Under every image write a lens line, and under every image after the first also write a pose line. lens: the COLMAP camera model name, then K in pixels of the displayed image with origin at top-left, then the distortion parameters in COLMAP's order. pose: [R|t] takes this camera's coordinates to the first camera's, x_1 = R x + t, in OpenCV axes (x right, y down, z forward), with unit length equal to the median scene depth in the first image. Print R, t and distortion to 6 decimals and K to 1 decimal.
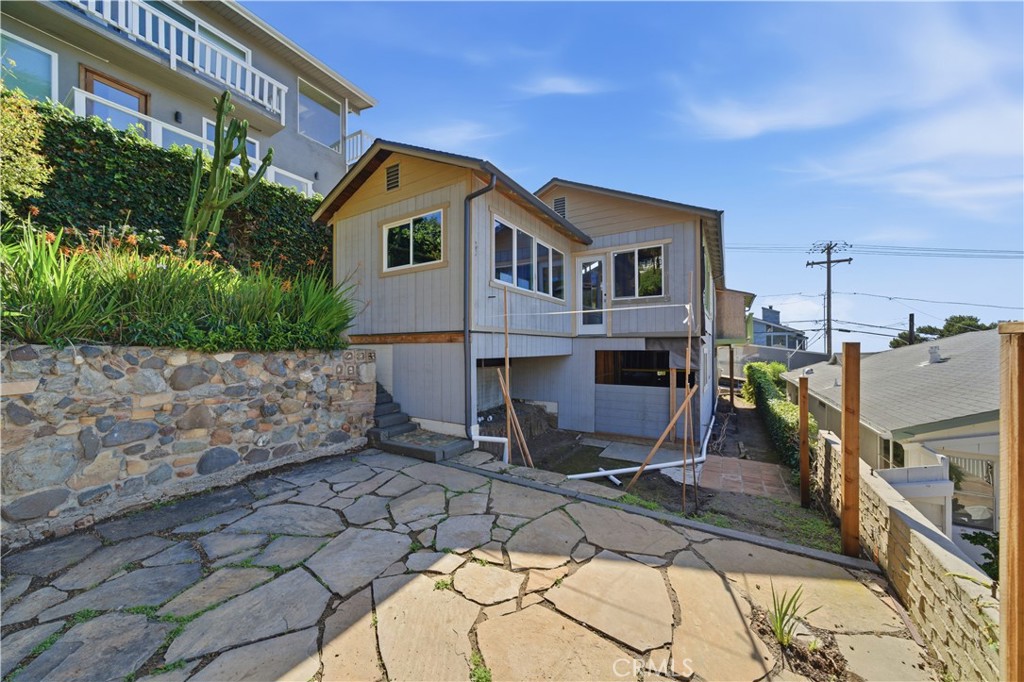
lens RADIAL K [[356.7, 0, 510.5], [0, 356.7, 348.2], [0, 0, 1]] dist [-0.004117, 0.001191]
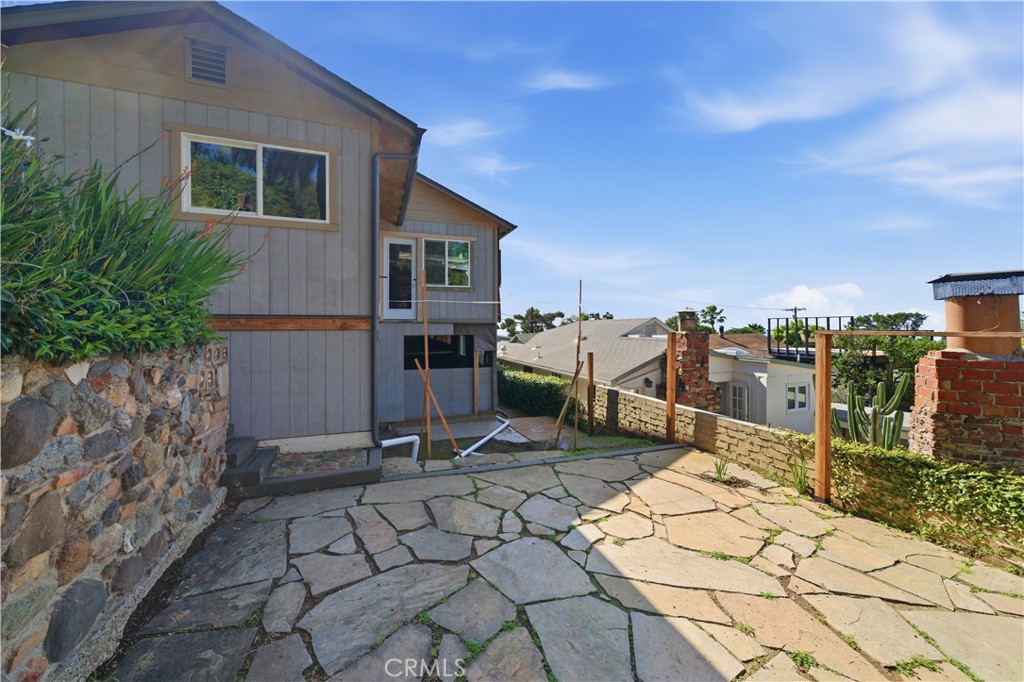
lens RADIAL K [[373.4, 0, 513.3], [0, 373.4, 327.5], [0, 0, 1]] dist [-0.006791, 0.001688]
pose [[0.619899, 0.002324, 0.784678, -0.790575], [0.002296, 0.999986, -0.004775, -0.023734], [-0.784679, 0.004762, 0.619885, 0.289212]]
